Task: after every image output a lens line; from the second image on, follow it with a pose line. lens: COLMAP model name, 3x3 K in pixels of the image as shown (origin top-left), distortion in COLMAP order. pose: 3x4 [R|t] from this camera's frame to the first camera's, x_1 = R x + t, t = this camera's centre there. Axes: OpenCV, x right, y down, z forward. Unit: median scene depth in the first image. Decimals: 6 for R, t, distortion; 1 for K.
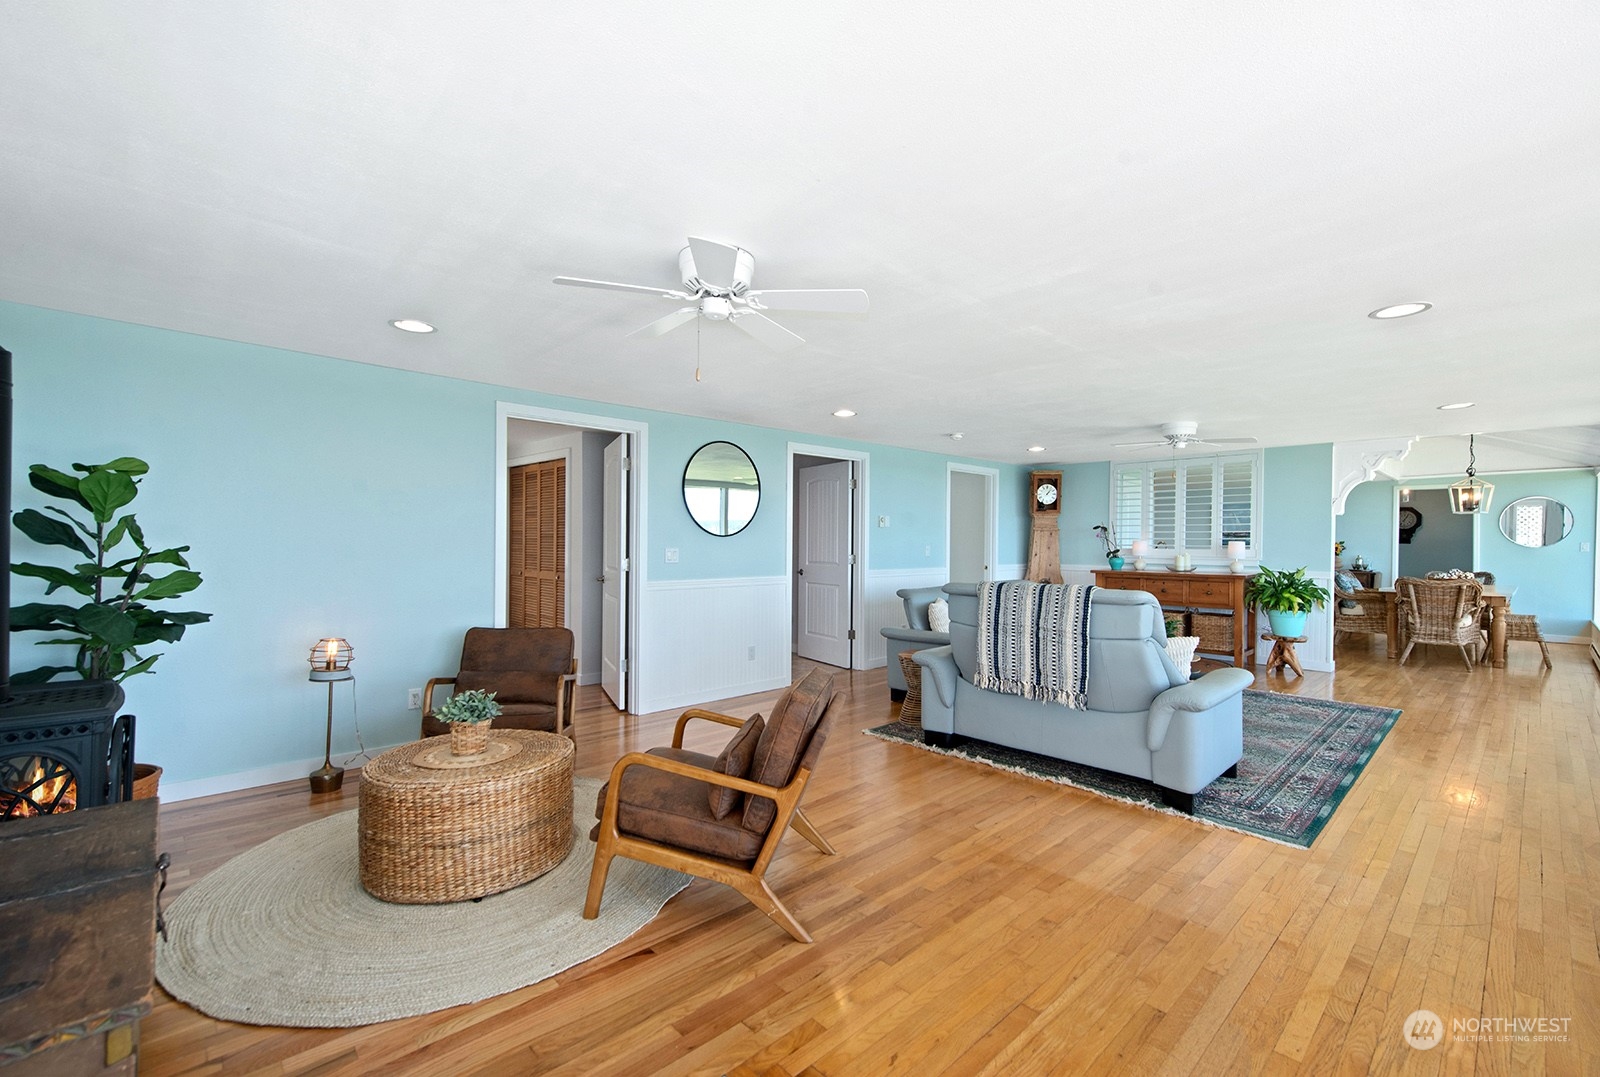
lens RADIAL K [[678.4, 0, 798.0], [0, 678.4, 540.1], [0, 0, 1]] dist [-0.000069, 0.000009]
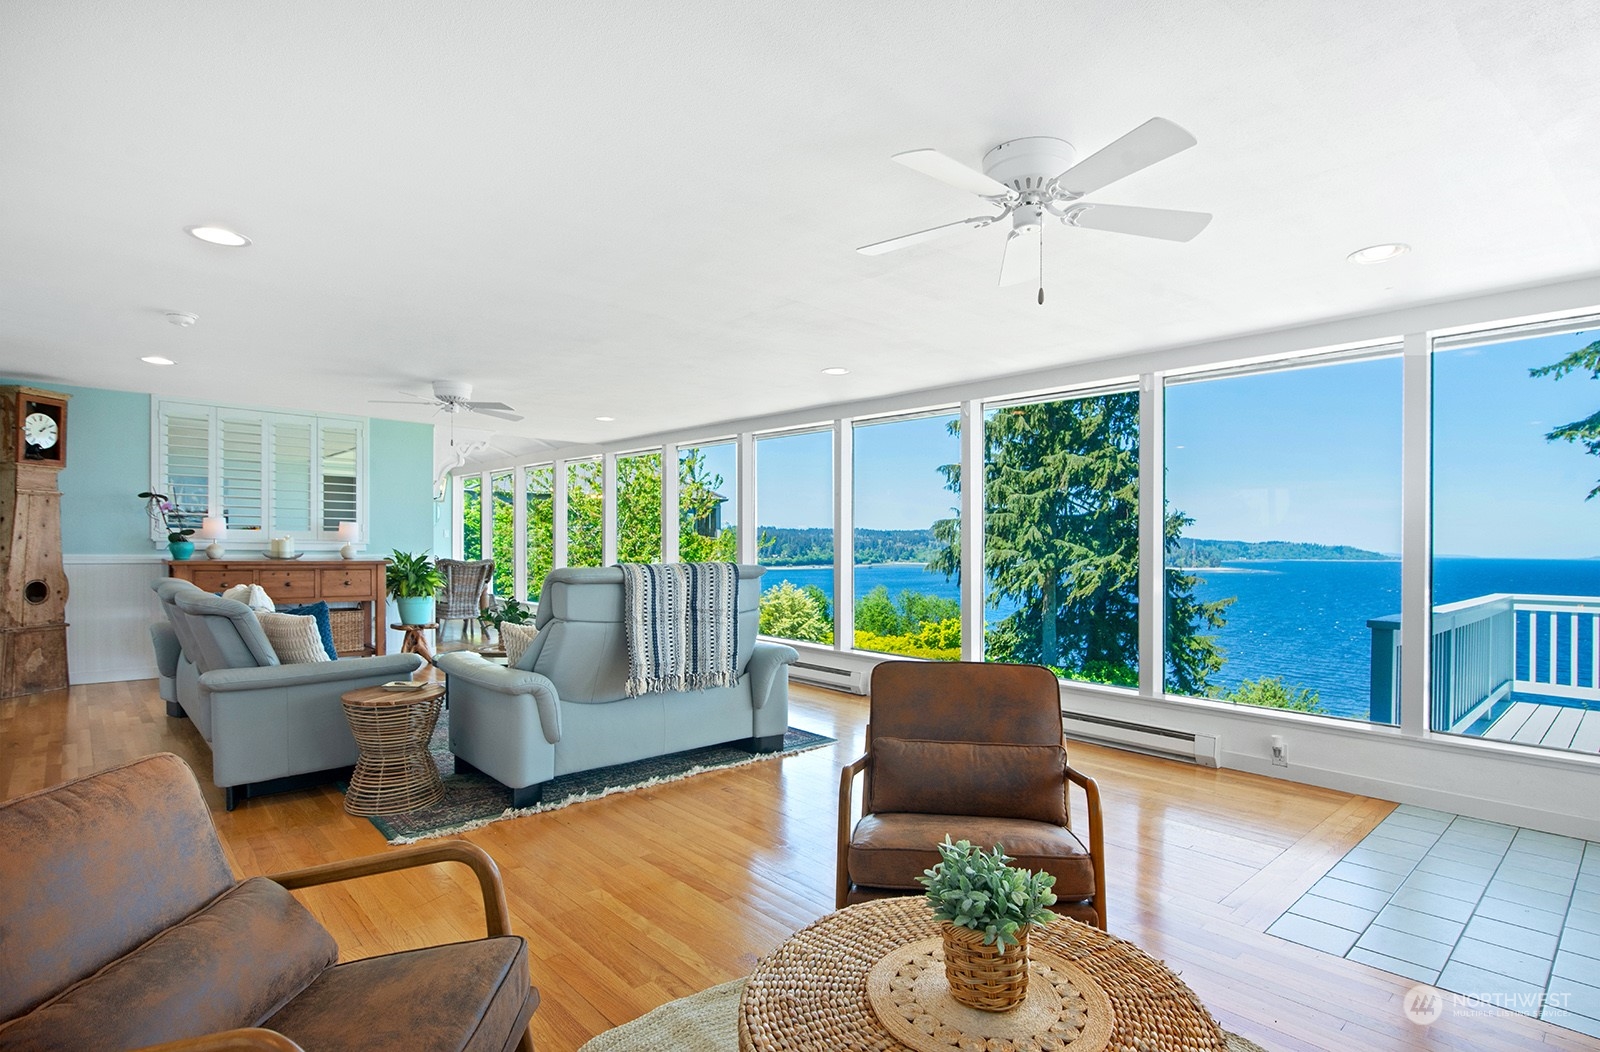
lens RADIAL K [[808.9, 0, 803.8], [0, 808.9, 542.7], [0, 0, 1]] dist [-0.004183, -0.000468]
pose [[0.005042, -0.001869, 0.999986, -0.694210], [-0.016493, 0.999862, 0.001952, 0.031947], [-0.999851, -0.016502, 0.005011, 0.808591]]
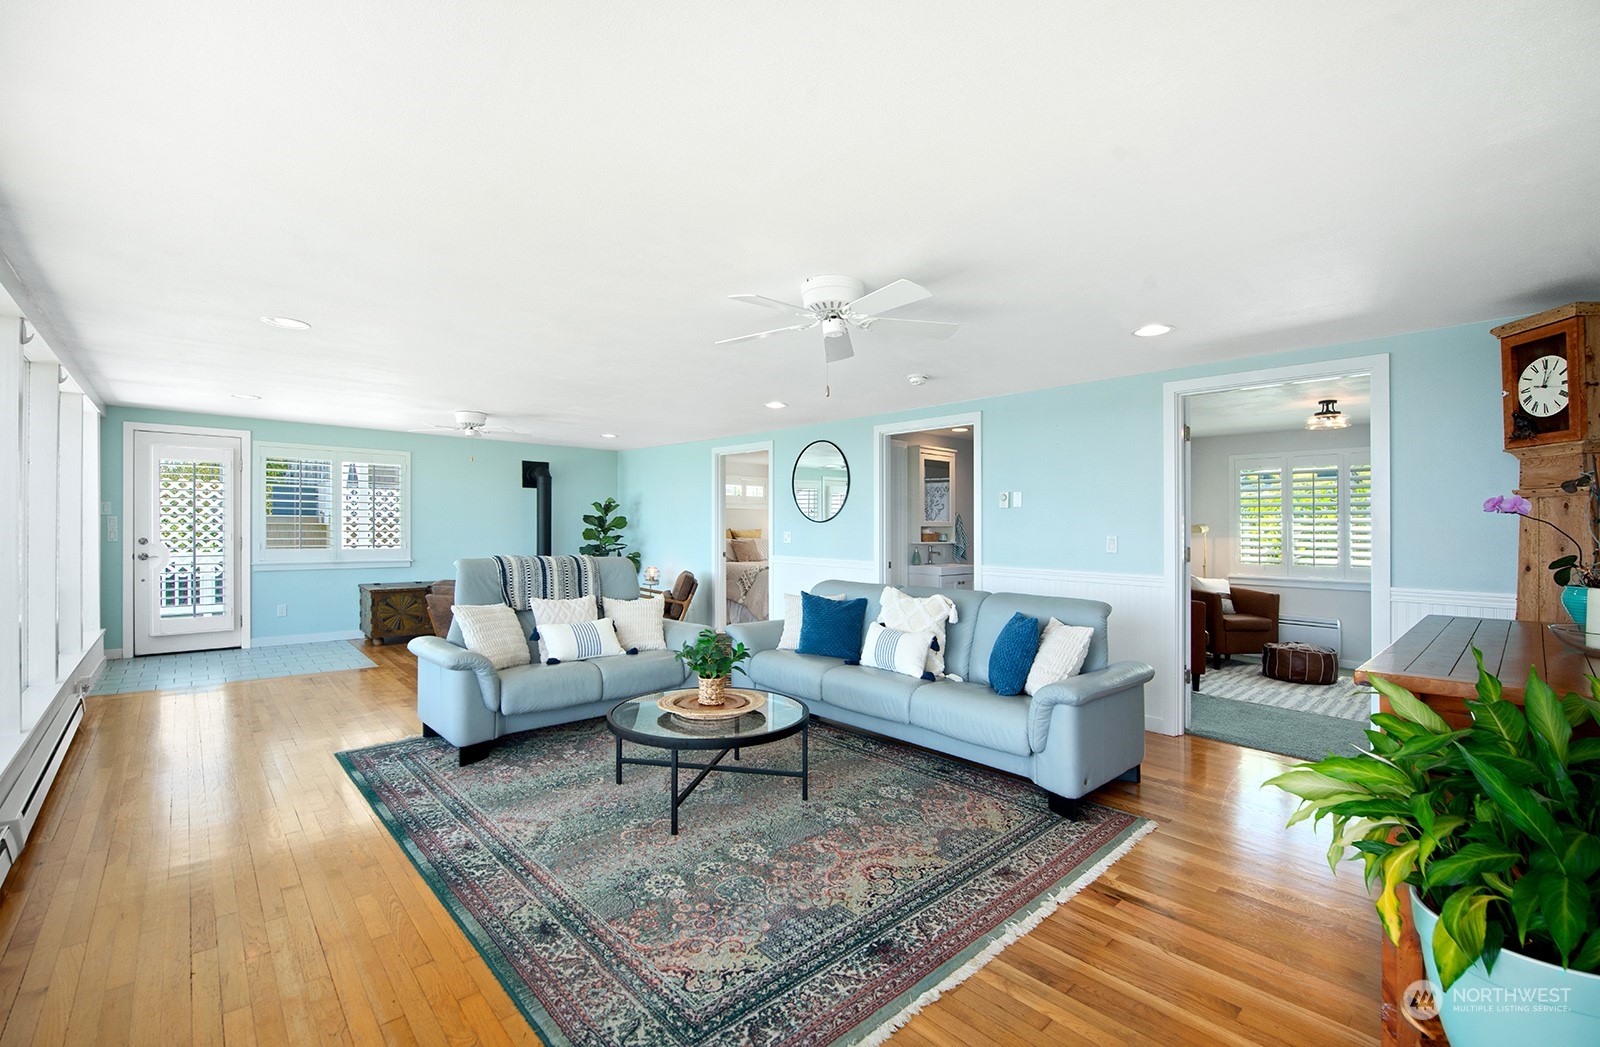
lens RADIAL K [[681.4, 0, 797.3], [0, 681.4, 526.5], [0, 0, 1]] dist [-0.002379, -0.000092]
pose [[-0.008104, -0.003683, -0.999960, 1.555344], [-0.008565, 0.999957, -0.003613, 0.008393], [0.999930, 0.008536, -0.008136, 1.434093]]
